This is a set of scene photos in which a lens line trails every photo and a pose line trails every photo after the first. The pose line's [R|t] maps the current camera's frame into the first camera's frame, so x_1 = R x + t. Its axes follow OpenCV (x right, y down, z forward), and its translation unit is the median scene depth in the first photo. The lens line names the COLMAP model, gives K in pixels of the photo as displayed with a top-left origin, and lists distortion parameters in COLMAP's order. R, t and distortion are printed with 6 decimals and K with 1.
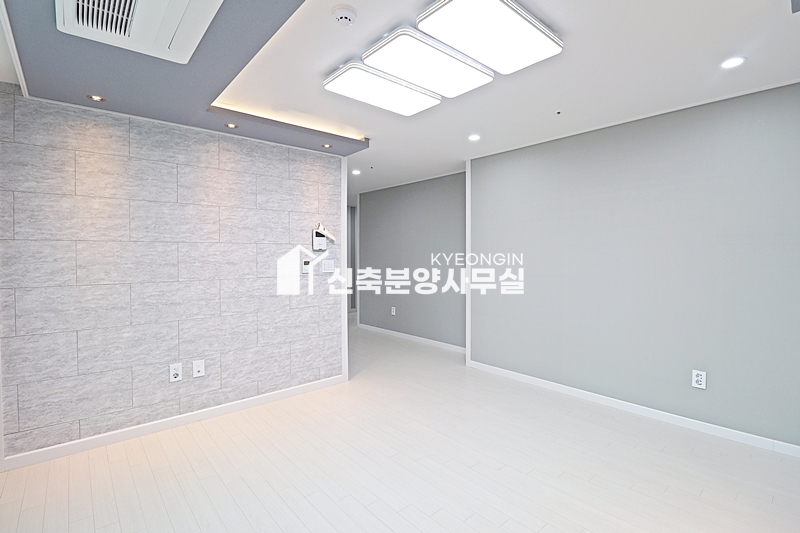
lens RADIAL K [[373.7, 0, 396.3], [0, 373.7, 259.0], [0, 0, 1]] dist [-0.000869, -0.012855]
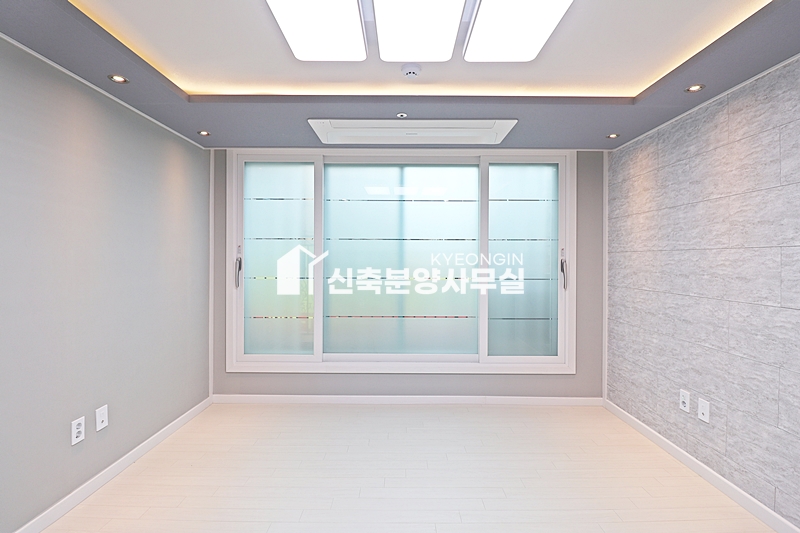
lens RADIAL K [[373.7, 0, 396.3], [0, 373.7, 259.0], [0, 0, 1]] dist [-0.000869, -0.012855]
pose [[-0.660501, 0.002820, -0.750820, 0.478034], [-0.007879, 0.999912, 0.010686, -0.026931], [0.750784, 0.012974, -0.660420, 1.026426]]
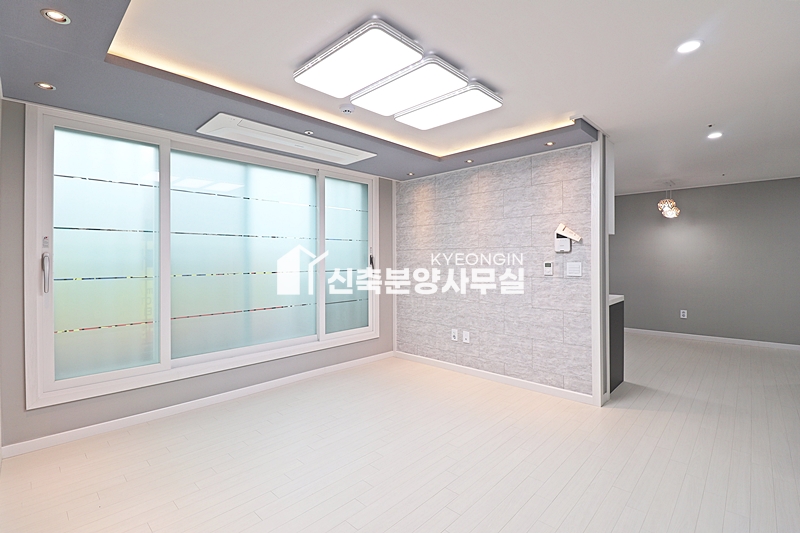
lens RADIAL K [[375.4, 0, 400.2], [0, 375.4, 258.4], [0, 0, 1]] dist [0.001030, 0.000304]
pose [[0.091398, 0.004355, -0.995805, 0.872384], [-0.005716, 0.999976, 0.003849, -0.010506], [0.995798, 0.005340, 0.091420, 0.619243]]
